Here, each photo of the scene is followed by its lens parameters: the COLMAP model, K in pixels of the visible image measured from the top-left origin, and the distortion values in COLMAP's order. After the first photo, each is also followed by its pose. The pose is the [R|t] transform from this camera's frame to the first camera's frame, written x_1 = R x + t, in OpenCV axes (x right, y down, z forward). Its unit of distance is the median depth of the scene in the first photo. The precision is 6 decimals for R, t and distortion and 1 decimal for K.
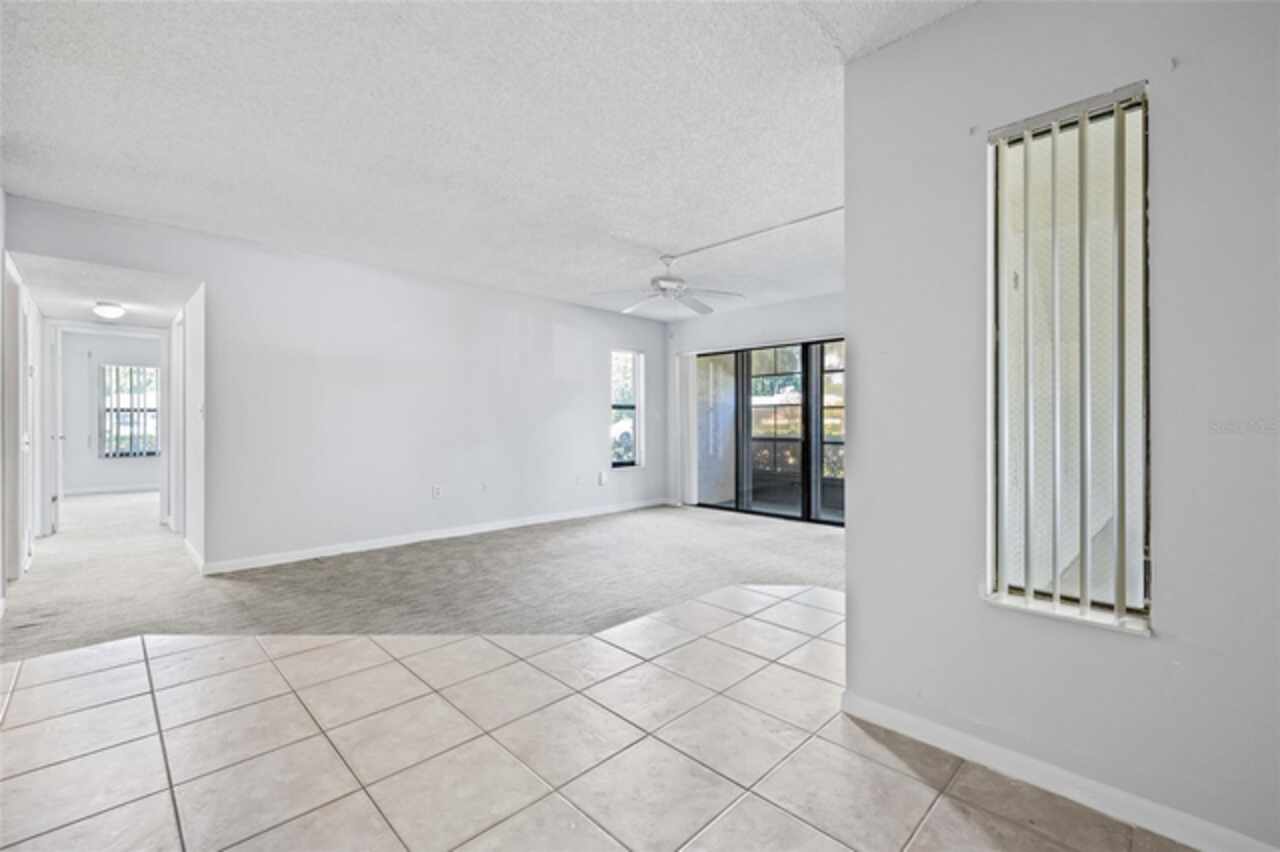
lens RADIAL K [[542.0, 0, 635.0], [0, 542.0, 421.8], [0, 0, 1]] dist [0.000011, 0.000218]
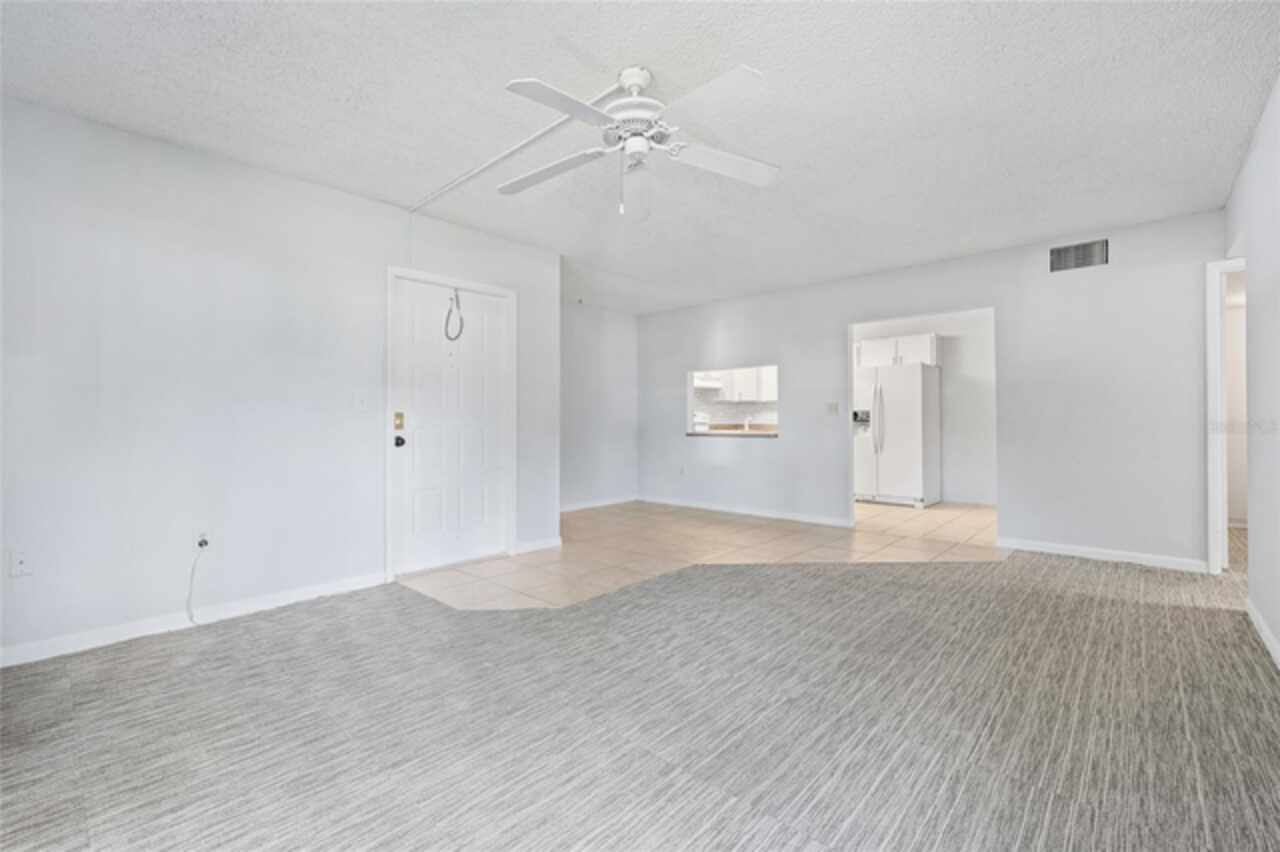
lens RADIAL K [[542.0, 0, 635.0], [0, 542.0, 421.8], [0, 0, 1]] dist [0.000011, 0.000218]
pose [[-0.998718, 0.002343, -0.050562, 0.105114], [0.002393, 0.999997, -0.000933, 0.017374], [0.050559, -0.001053, -0.998721, 1.783576]]
